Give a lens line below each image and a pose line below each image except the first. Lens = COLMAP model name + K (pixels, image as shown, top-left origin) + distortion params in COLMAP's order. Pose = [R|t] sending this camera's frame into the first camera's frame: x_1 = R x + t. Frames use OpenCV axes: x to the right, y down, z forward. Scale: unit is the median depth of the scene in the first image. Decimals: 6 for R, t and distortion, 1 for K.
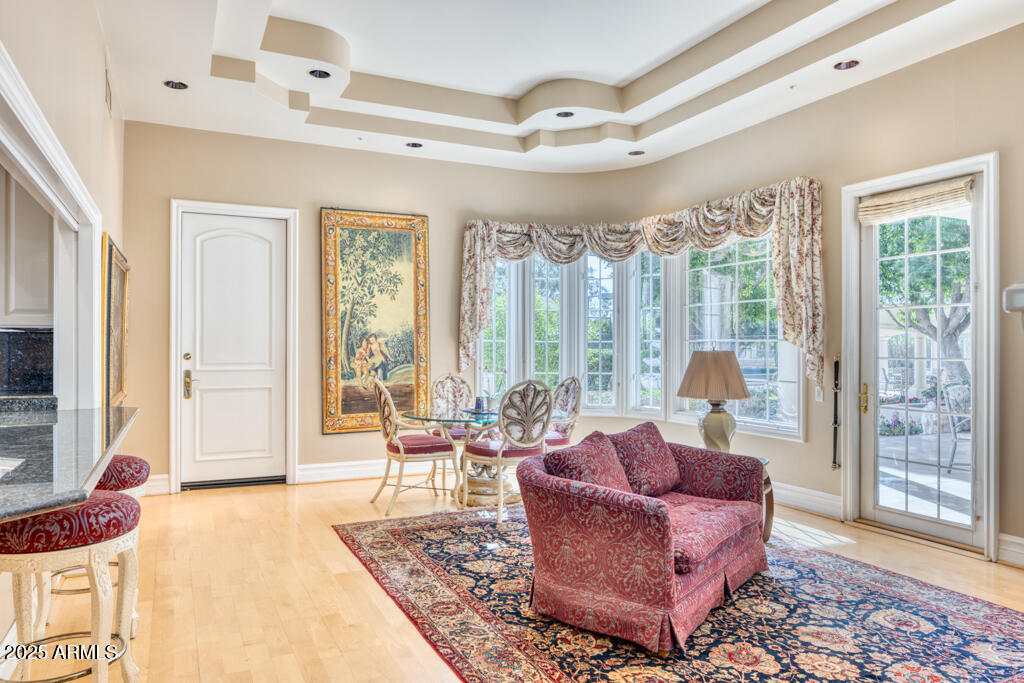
lens RADIAL K [[700.0, 0, 506.2], [0, 700.0, 342.7], [0, 0, 1]] dist [-0.000727, 0.002227]
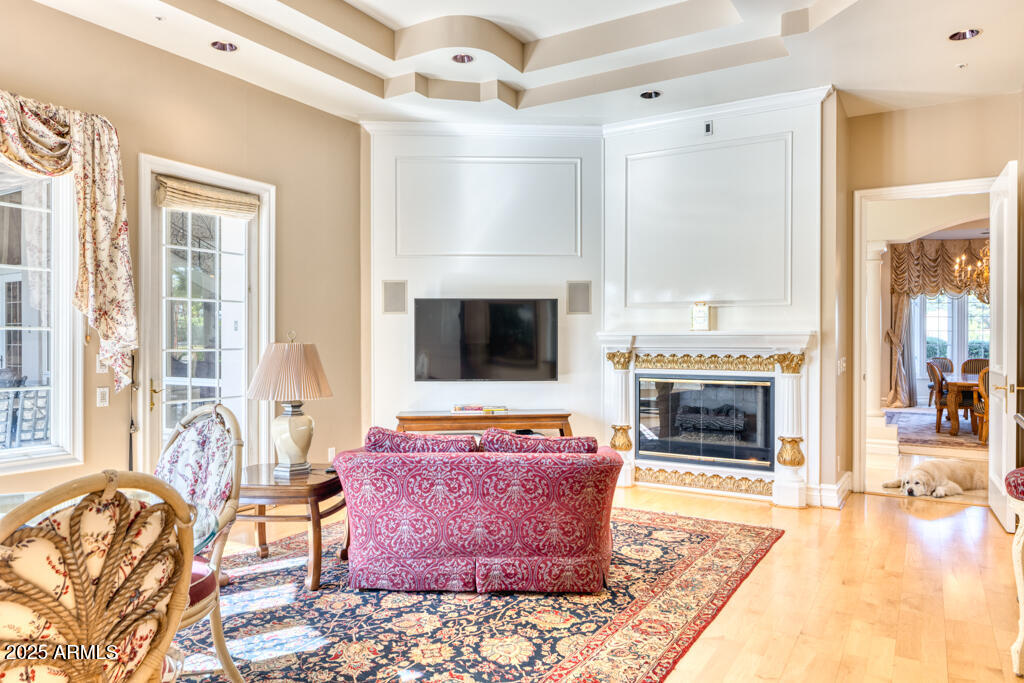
lens RADIAL K [[700.0, 0, 506.0], [0, 700.0, 341.5], [0, 0, 1]] dist [-0.000727, 0.002227]
pose [[-0.544332, -0.004227, 0.838860, -0.668927], [-0.004584, 0.999987, 0.002064, 0.007862], [-0.838858, -0.002722, -0.544344, 1.492465]]
